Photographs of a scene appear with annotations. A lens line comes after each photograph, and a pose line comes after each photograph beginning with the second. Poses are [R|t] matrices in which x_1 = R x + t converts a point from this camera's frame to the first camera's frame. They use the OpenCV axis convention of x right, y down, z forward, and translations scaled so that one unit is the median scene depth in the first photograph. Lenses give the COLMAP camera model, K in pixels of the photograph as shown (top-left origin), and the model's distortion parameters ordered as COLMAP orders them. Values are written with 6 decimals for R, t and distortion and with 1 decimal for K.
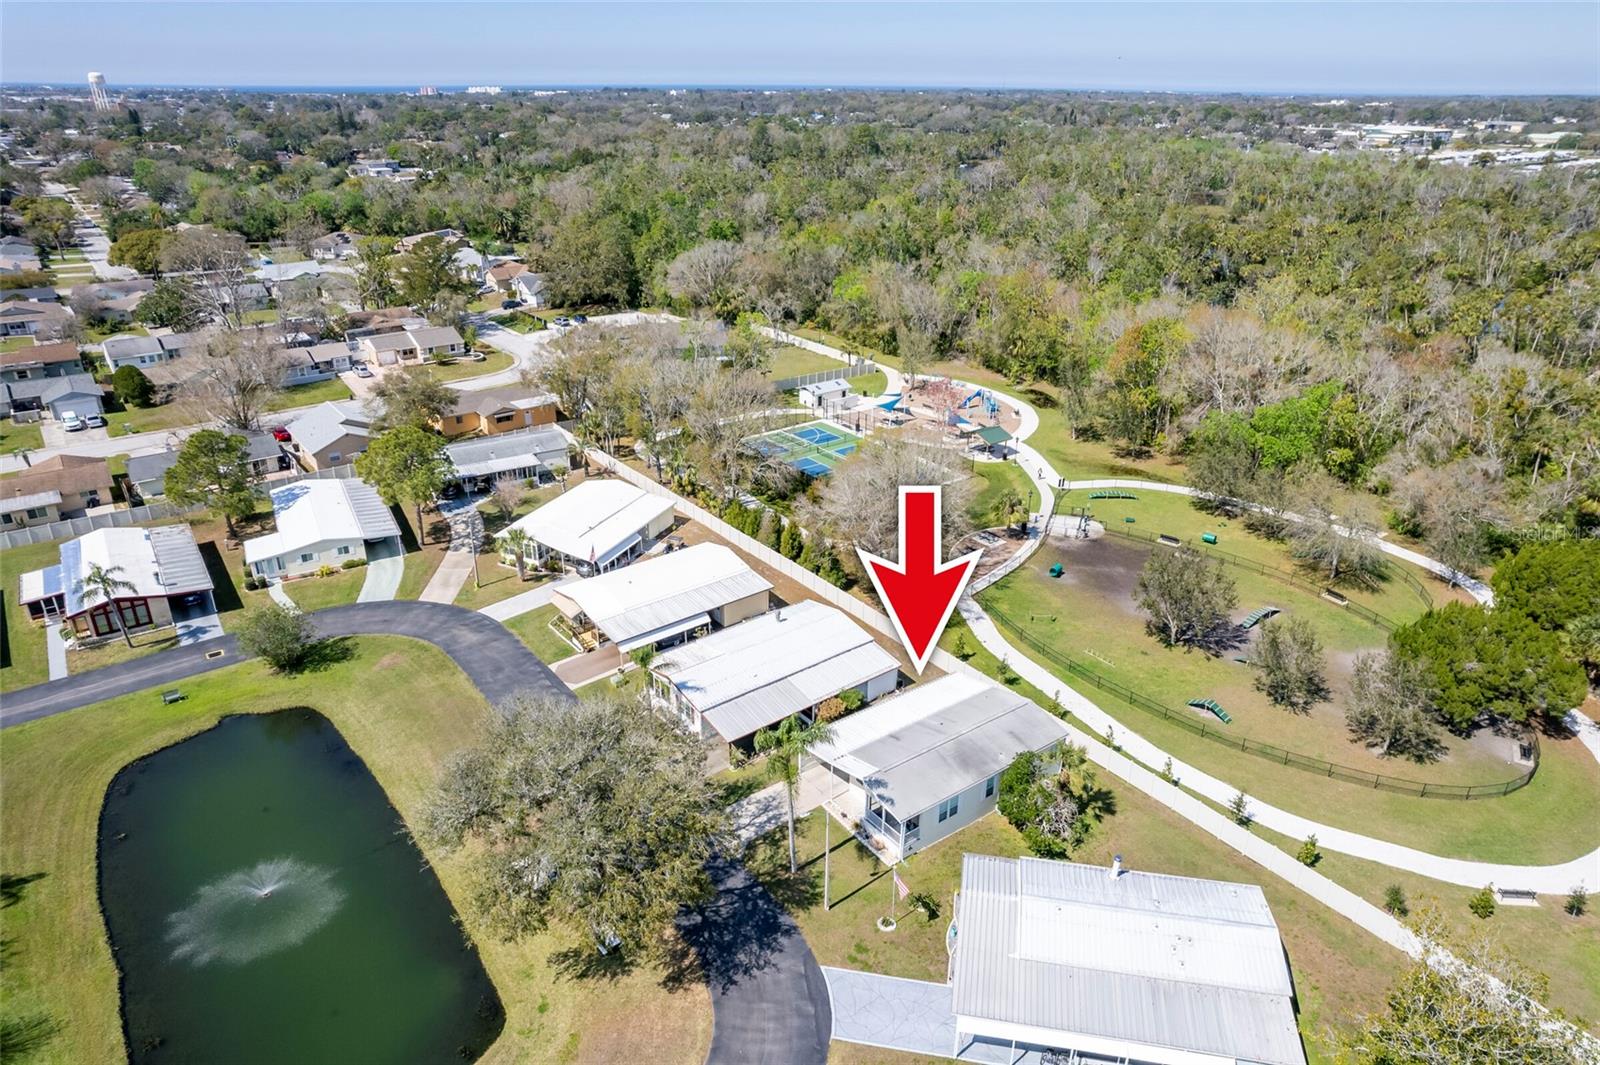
lens RADIAL K [[1025.8, 0, 800.0], [0, 1025.8, 532.5], [0, 0, 1]] dist [-0.082674, 0.071092]
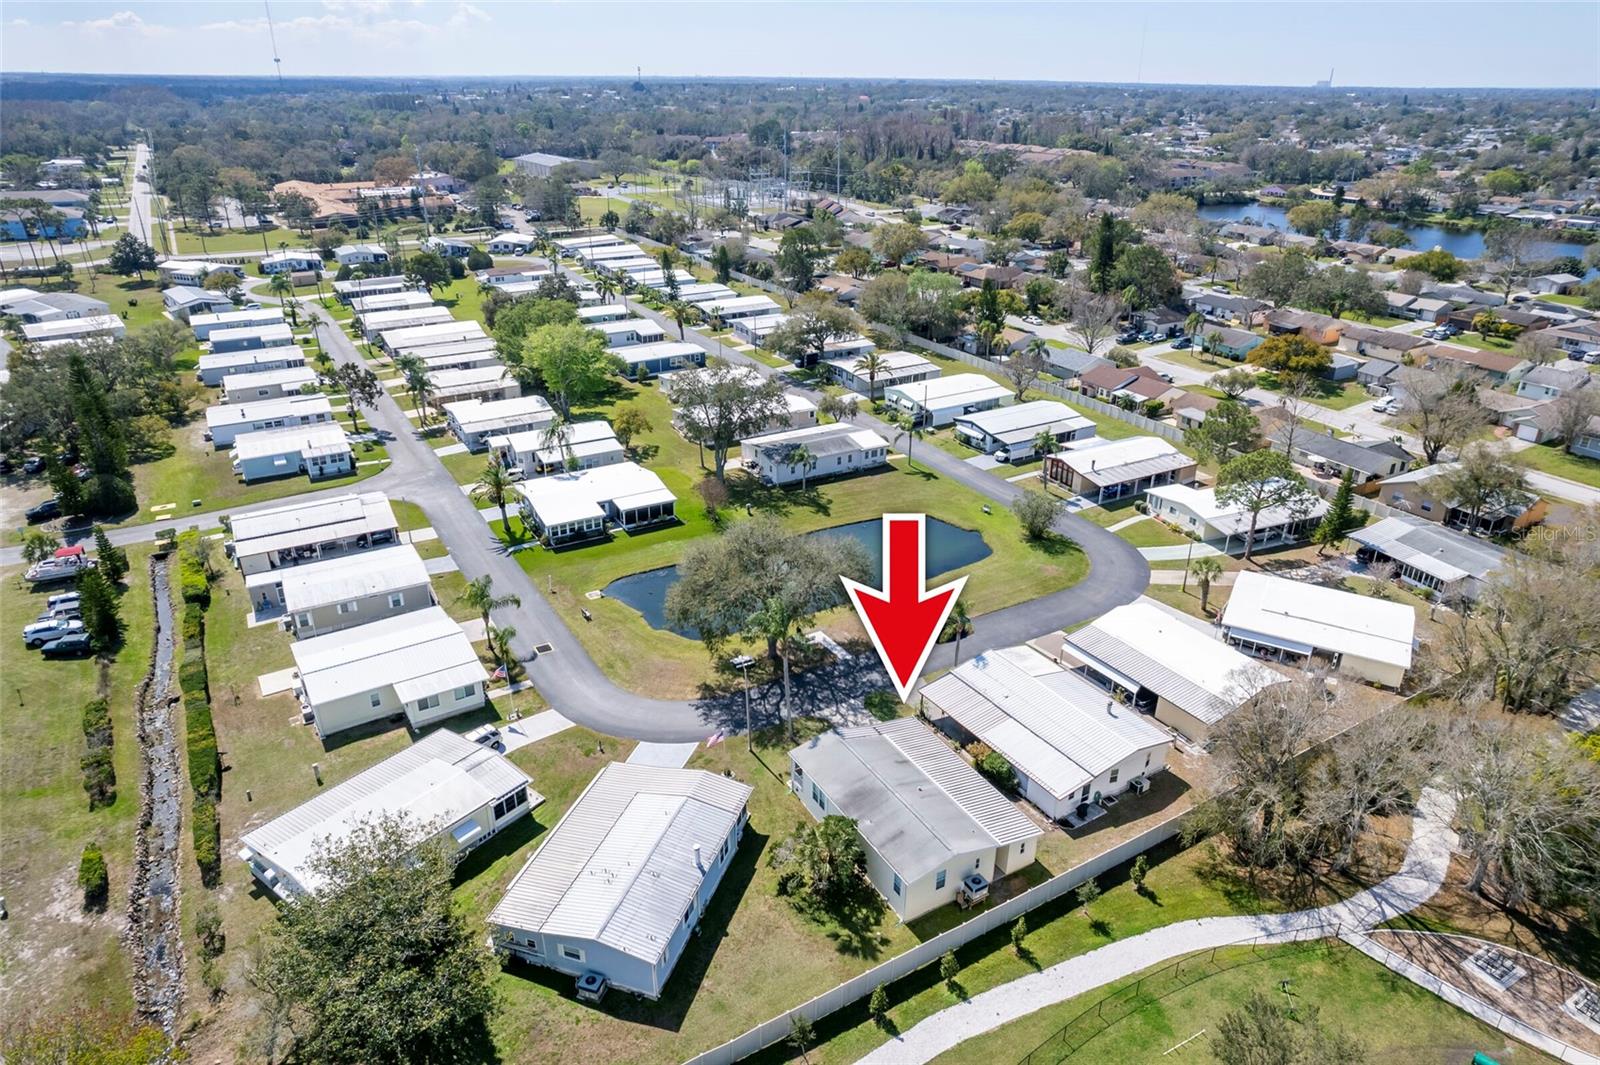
lens RADIAL K [[1025.8, 0, 800.0], [0, 1025.8, 532.5], [0, 0, 1]] dist [-0.082674, 0.071092]
pose [[-0.128356, 0.402116, -0.906547, 0.794819], [-0.408816, 0.811373, 0.417783, -0.322652], [0.903545, 0.424236, 0.060247, 0.599305]]
